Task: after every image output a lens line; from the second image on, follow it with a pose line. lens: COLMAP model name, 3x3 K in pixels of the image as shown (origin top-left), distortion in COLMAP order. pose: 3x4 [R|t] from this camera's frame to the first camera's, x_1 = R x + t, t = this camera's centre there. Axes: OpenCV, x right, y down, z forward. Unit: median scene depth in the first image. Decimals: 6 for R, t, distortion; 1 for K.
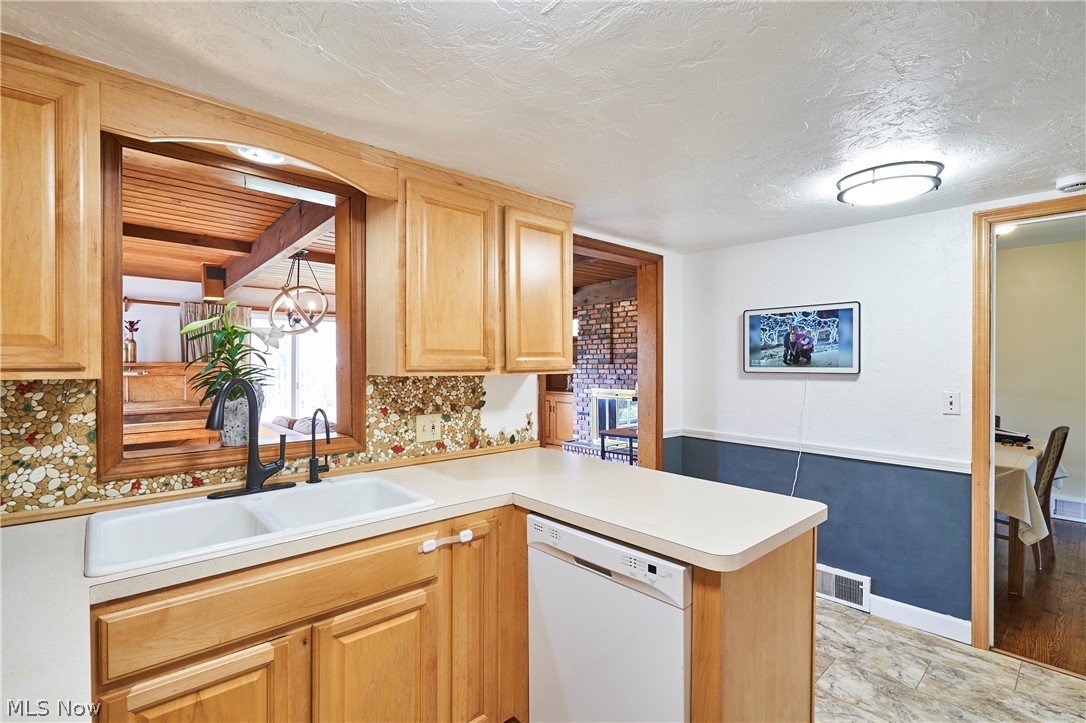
lens RADIAL K [[502.8, 0, 541.4], [0, 502.8, 364.7], [0, 0, 1]] dist [0.003925, 0.000156]
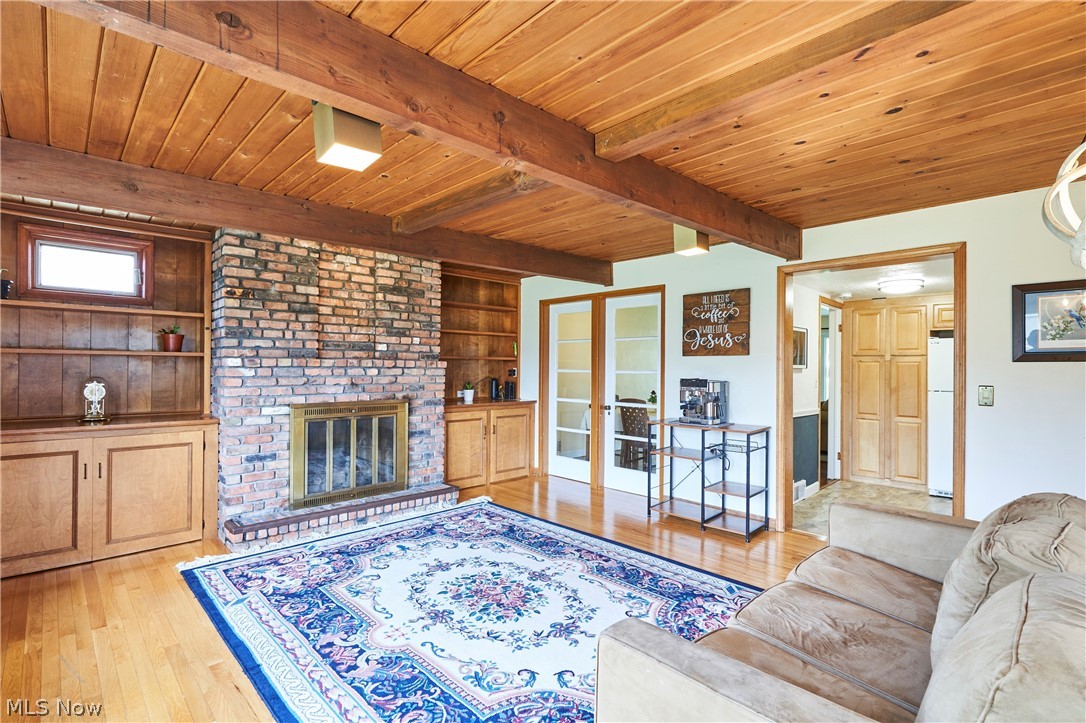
lens RADIAL K [[502.8, 0, 542.5], [0, 502.8, 366.0], [0, 0, 1]] dist [0.003925, 0.000156]
pose [[-0.021519, 0.002474, 0.999765, -0.439933], [-0.007969, 0.999965, -0.002646, 0.006310], [-0.999737, -0.008024, -0.021499, 0.769889]]
